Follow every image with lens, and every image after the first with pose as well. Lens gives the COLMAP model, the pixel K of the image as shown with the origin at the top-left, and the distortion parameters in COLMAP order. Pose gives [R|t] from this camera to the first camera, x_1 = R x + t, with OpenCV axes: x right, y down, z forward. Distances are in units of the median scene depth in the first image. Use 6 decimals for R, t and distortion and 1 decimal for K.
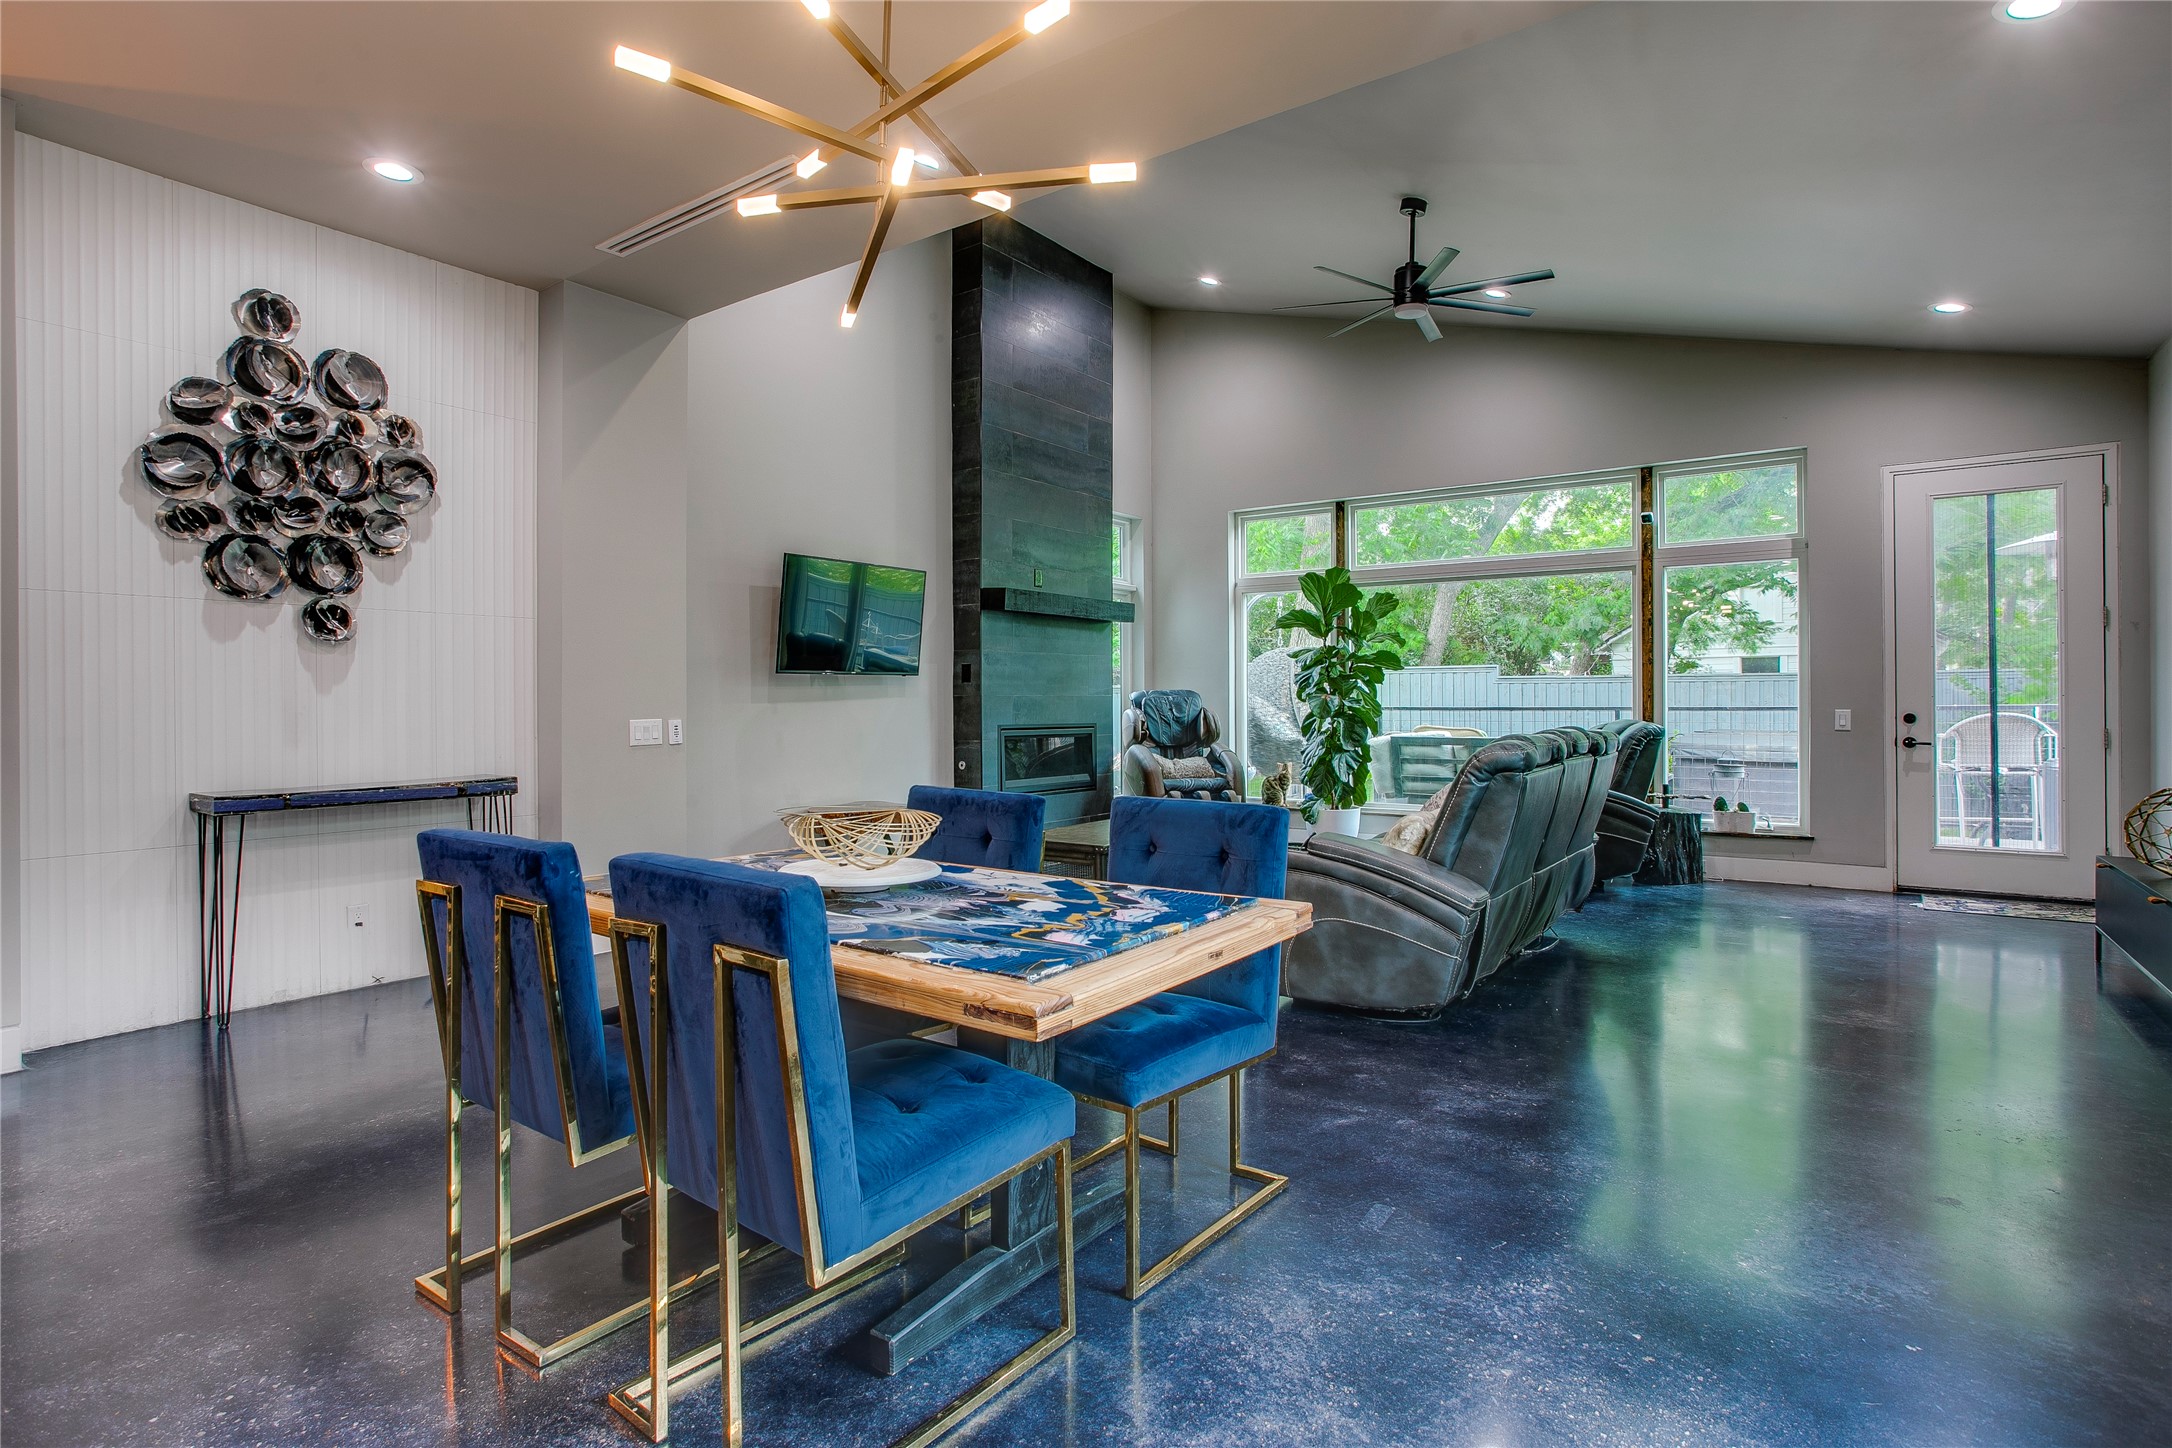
lens RADIAL K [[1078.8, 0, 1092.2], [0, 1078.8, 694.2], [0, 0, 1]] dist [-0.044675, 0.028700]
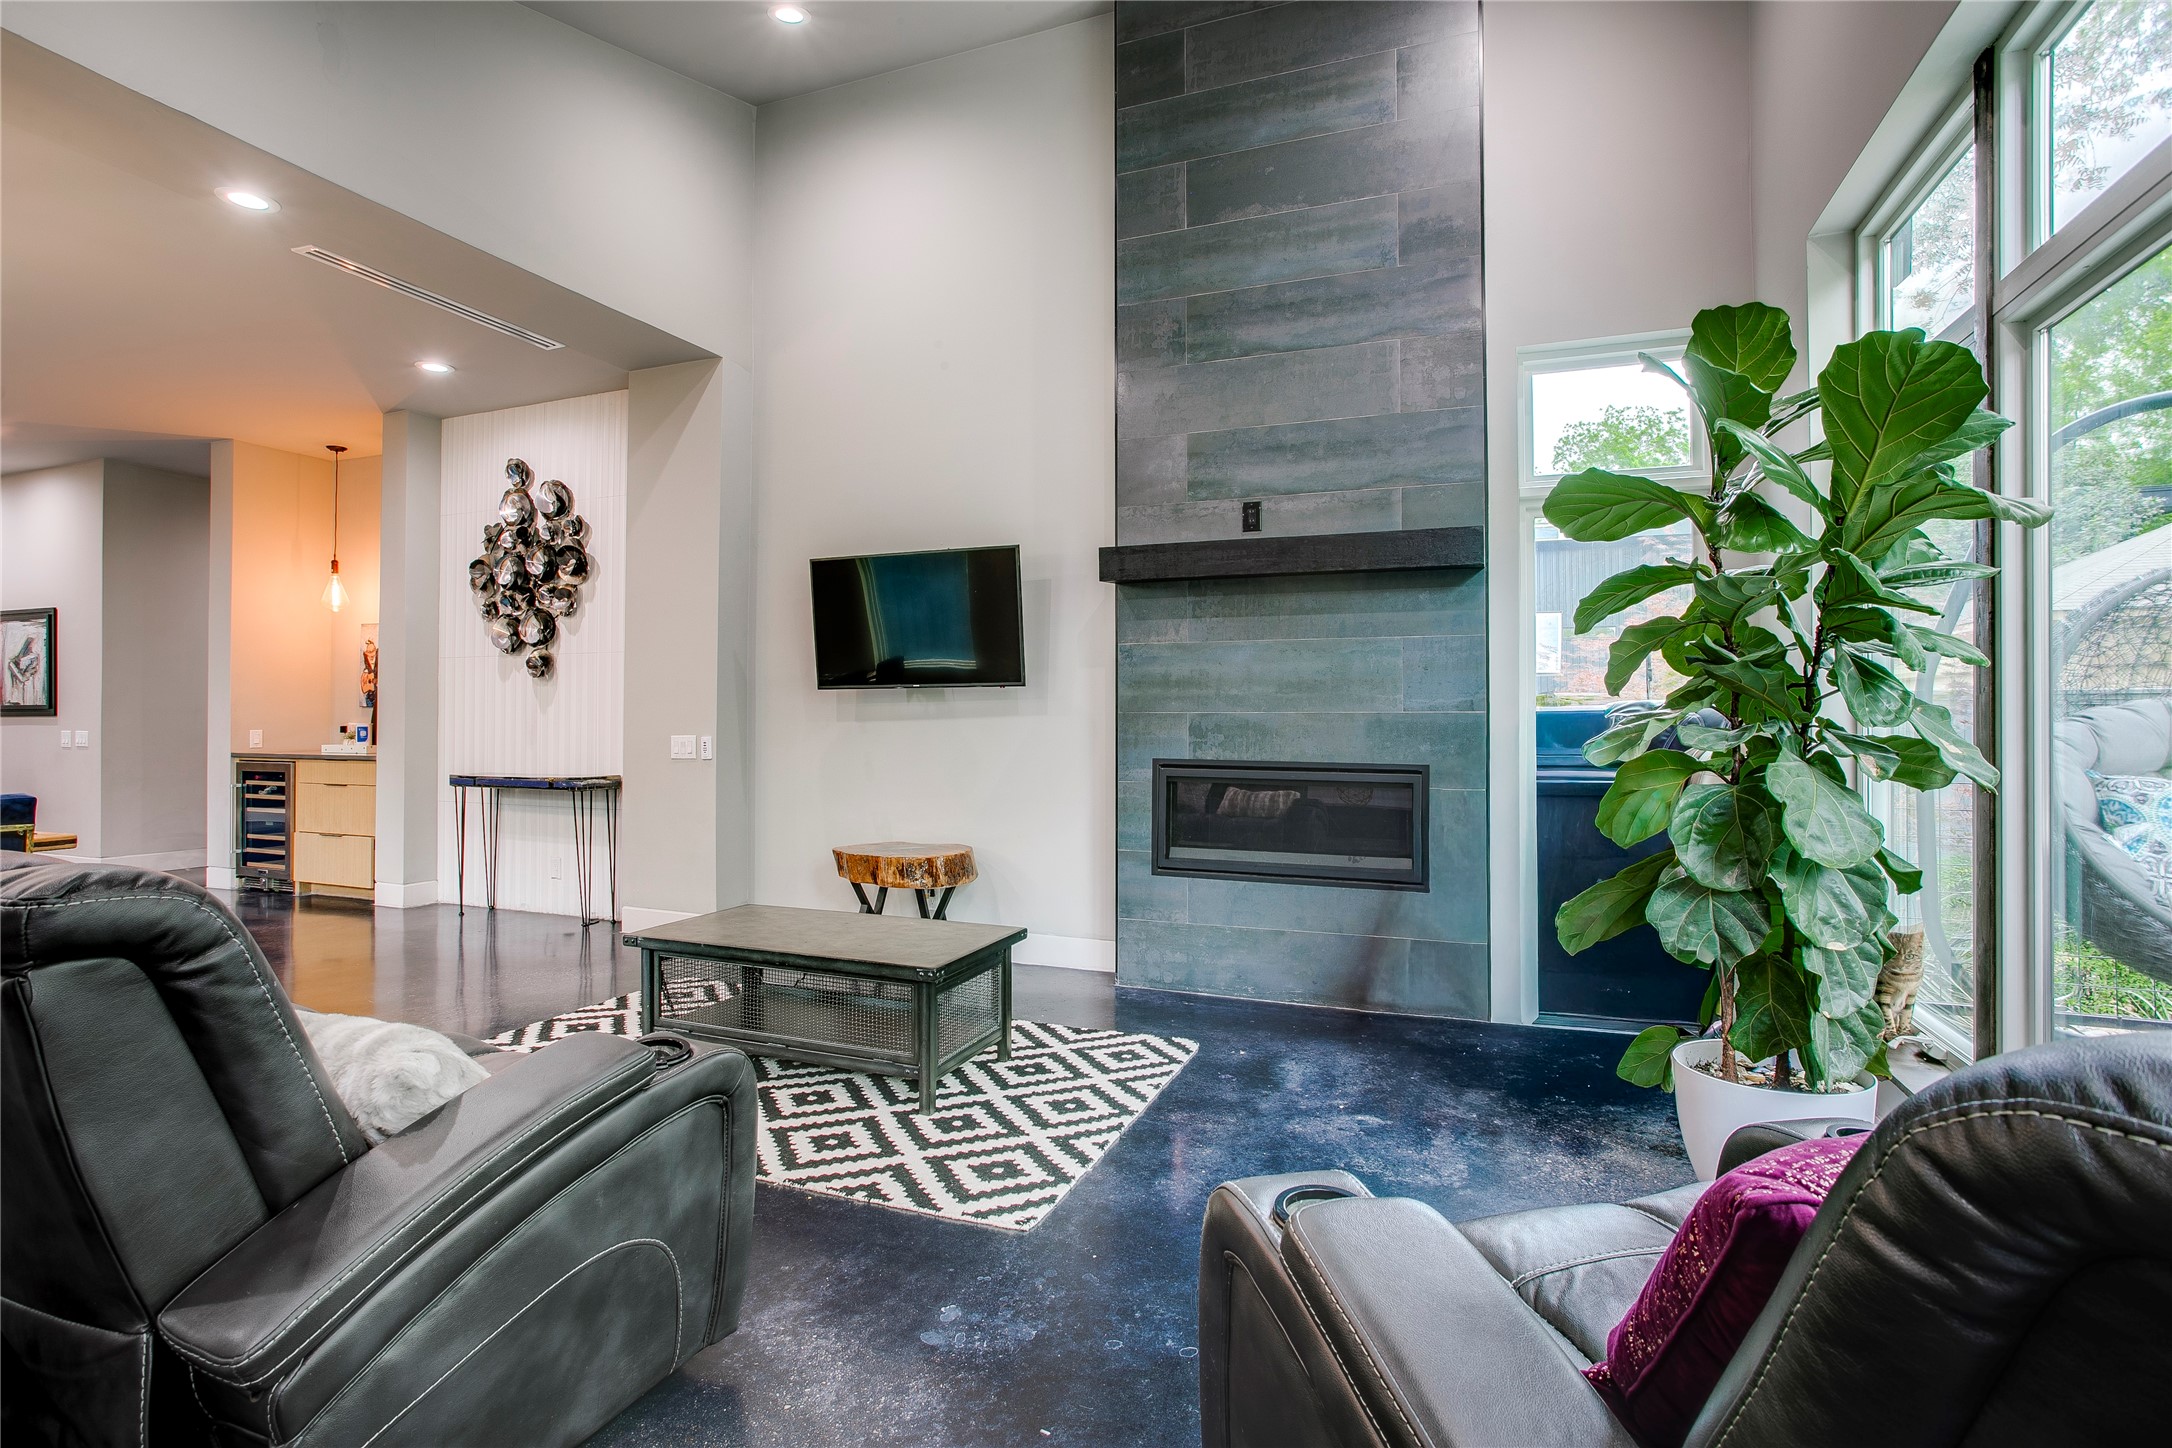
lens RADIAL K [[1059.8, 0, 1080.1], [0, 1059.8, 711.2], [0, 0, 1]] dist [-0.045288, 0.023079]
pose [[0.231977, -0.004275, -0.972712, 0.477914], [0.001692, 0.999991, -0.003991, 0.002243], [0.972720, -0.000720, 0.231982, 0.743654]]
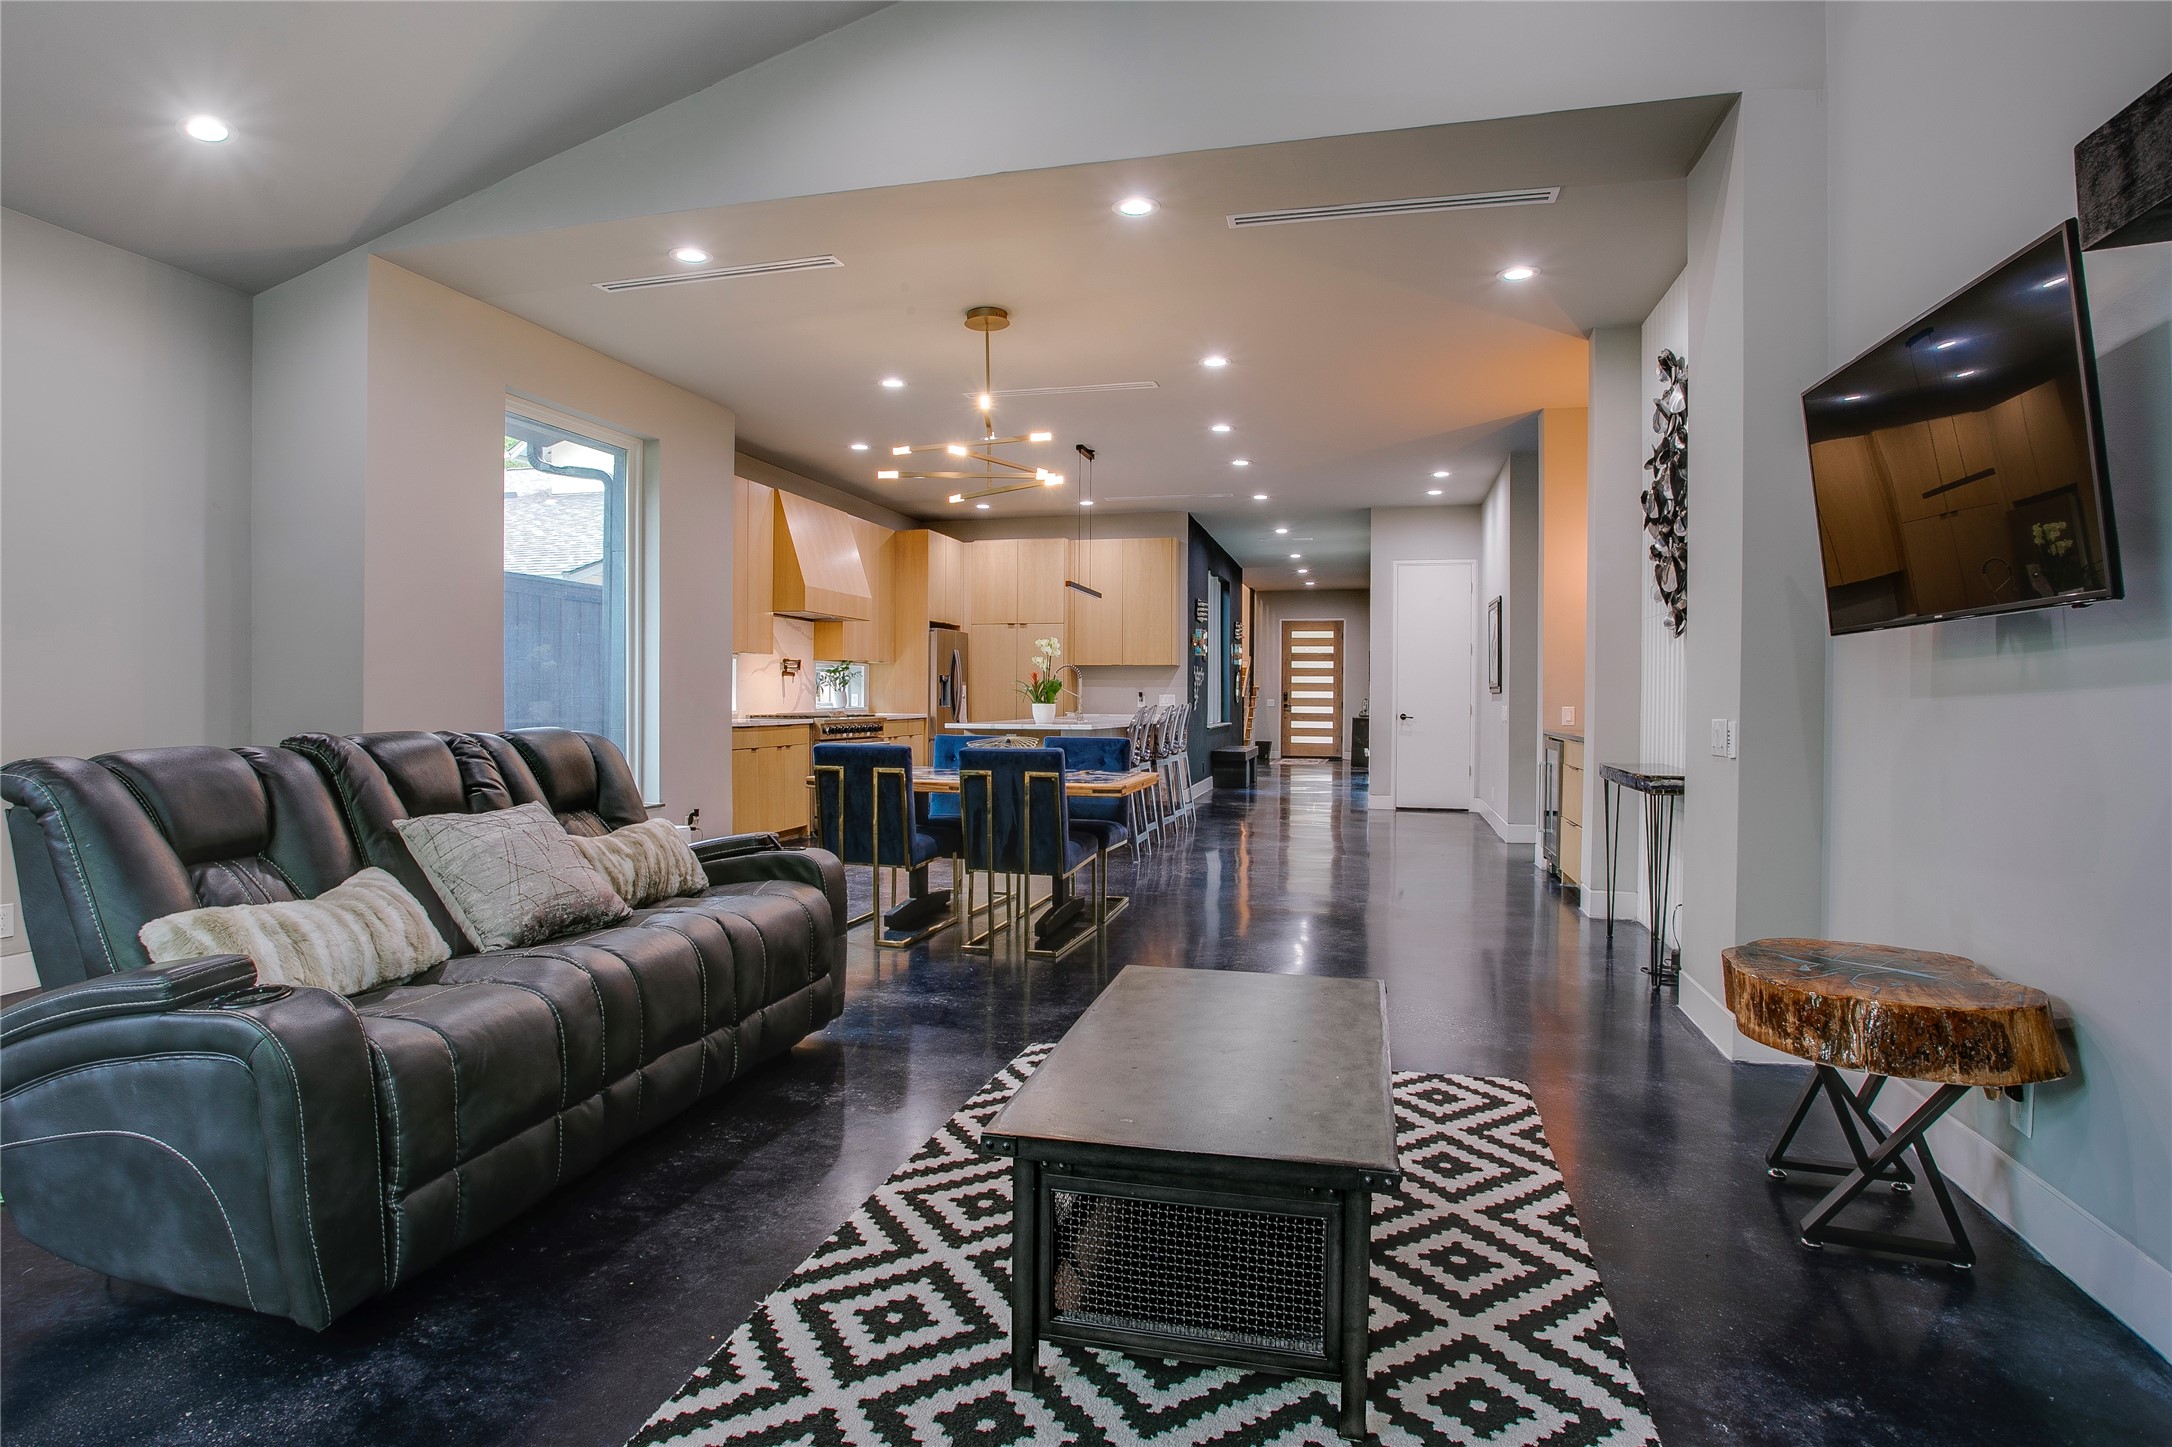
lens RADIAL K [[1128.9, 0, 1053.9], [0, 1128.9, 703.7], [0, 0, 1]] dist [-0.049509, 0.000532]
pose [[-0.938971, 0.003831, -0.343974, 0.156233], [0.002212, 0.999985, 0.005098, 0.005951], [0.343988, 0.004026, -0.938965, 0.999510]]
